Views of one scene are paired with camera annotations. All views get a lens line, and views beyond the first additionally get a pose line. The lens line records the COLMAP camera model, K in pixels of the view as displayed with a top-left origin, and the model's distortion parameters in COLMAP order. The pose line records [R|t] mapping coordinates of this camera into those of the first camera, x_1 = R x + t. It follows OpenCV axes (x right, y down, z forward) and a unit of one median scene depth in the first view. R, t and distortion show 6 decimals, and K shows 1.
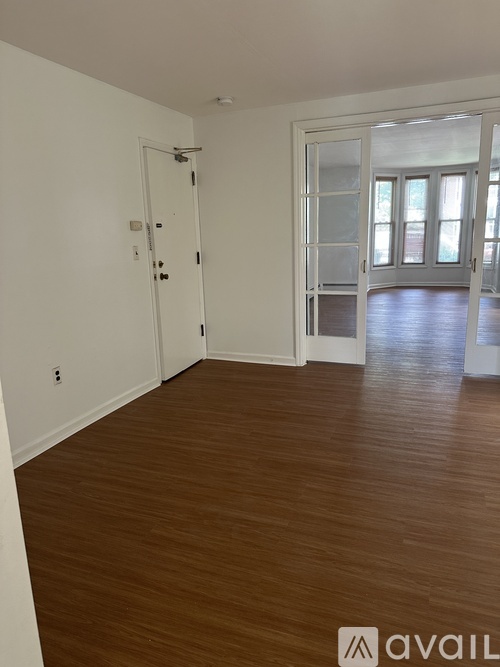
lens RADIAL K [[461.3, 0, 250.0], [0, 461.3, 333.5], [0, 0, 1]] dist [0.123138, -0.193024]
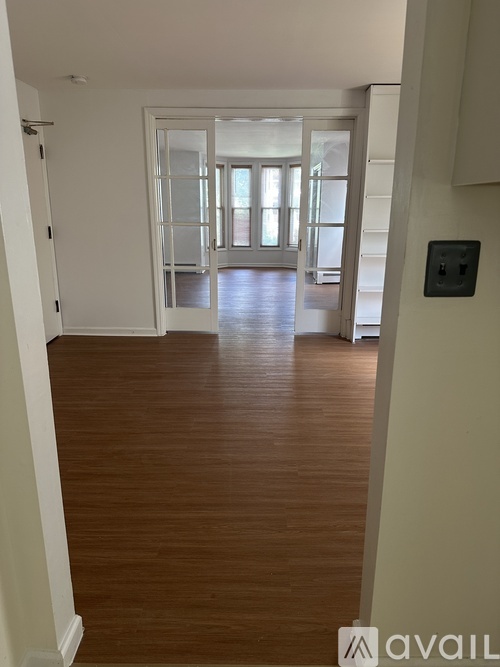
lens RADIAL K [[461.3, 0, 250.0], [0, 461.3, 333.5], [0, 0, 1]] dist [0.123138, -0.193024]
pose [[0.933074, -0.054331, 0.355557, -0.092227], [0.041770, 0.998205, 0.042916, 0.029489], [-0.357250, -0.025193, 0.933669, -0.102670]]
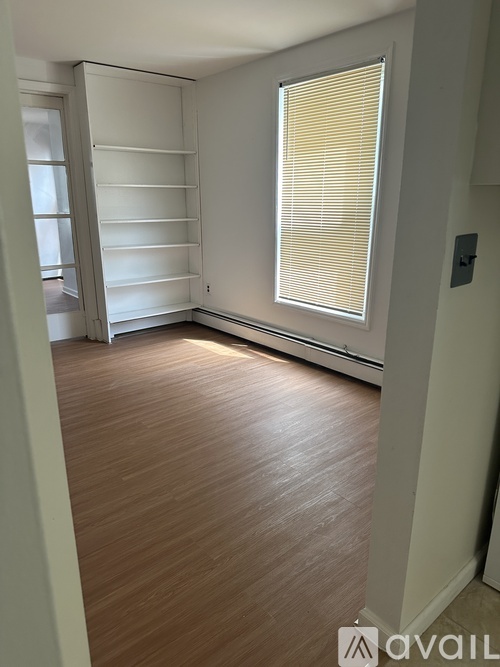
lens RADIAL K [[466.2, 0, 250.0], [0, 466.2, 333.5], [0, 0, 1]] dist [0.057306, -0.069407]
pose [[0.475310, -0.218280, 0.852311, -0.201288], [0.181104, 0.972264, 0.148003, -0.009556], [-0.860977, 0.084009, 0.501658, 0.057346]]
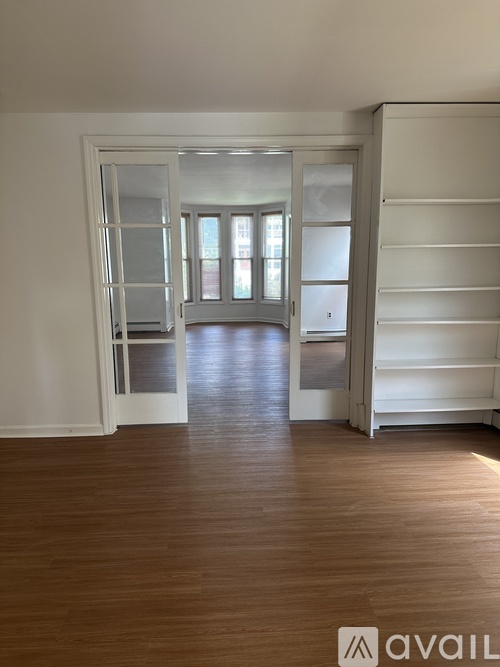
lens RADIAL K [[468.8, 0, 247.4], [0, 468.8, 338.6], [0, 0, 1]] dist [0.055566, -0.094982]
pose [[0.908113, -0.047847, 0.415983, -0.006830], [0.072579, 0.996399, -0.043837, -0.045635], [-0.412387, 0.070001, 0.908315, 0.165863]]
